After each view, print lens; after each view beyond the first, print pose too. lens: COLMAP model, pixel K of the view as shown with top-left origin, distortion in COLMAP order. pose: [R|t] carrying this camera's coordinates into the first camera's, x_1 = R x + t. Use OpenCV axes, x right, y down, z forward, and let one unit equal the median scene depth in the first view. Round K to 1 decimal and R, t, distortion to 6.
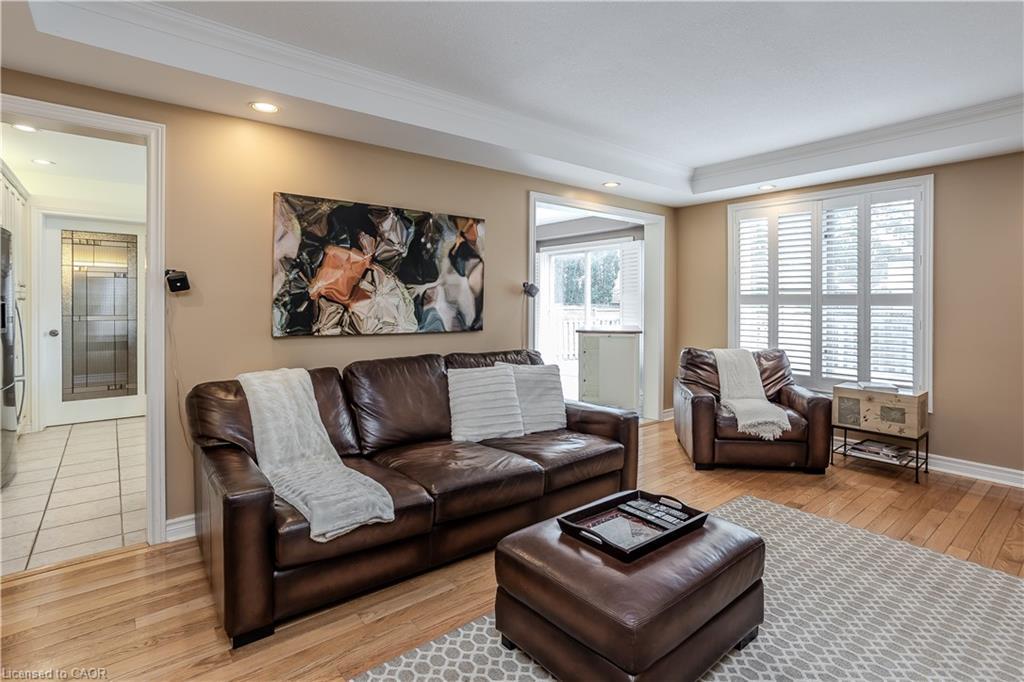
lens RADIAL K [[489.3, 0, 508.3], [0, 489.3, 318.5], [0, 0, 1]] dist [-0.058528, 0.028549]
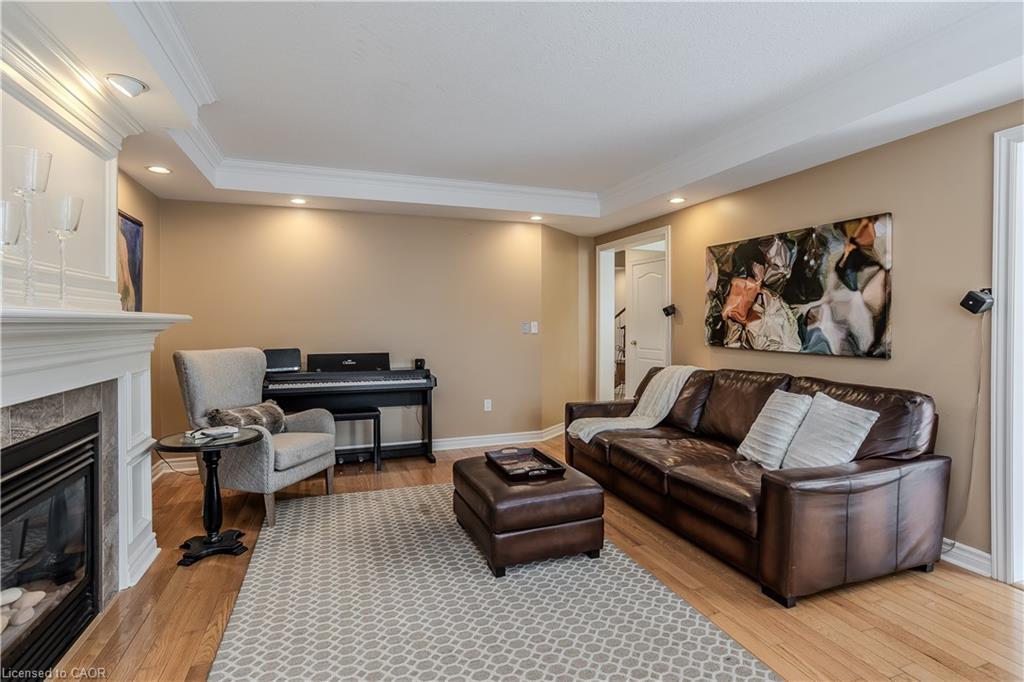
lens RADIAL K [[489.3, 0, 508.3], [0, 489.3, 318.5], [0, 0, 1]] dist [-0.058528, 0.028549]
pose [[-0.307729, -0.008337, -0.951438, 0.922900], [-0.028862, 0.999583, 0.000576, -0.023858], [0.951036, 0.027638, -0.307841, 0.739251]]
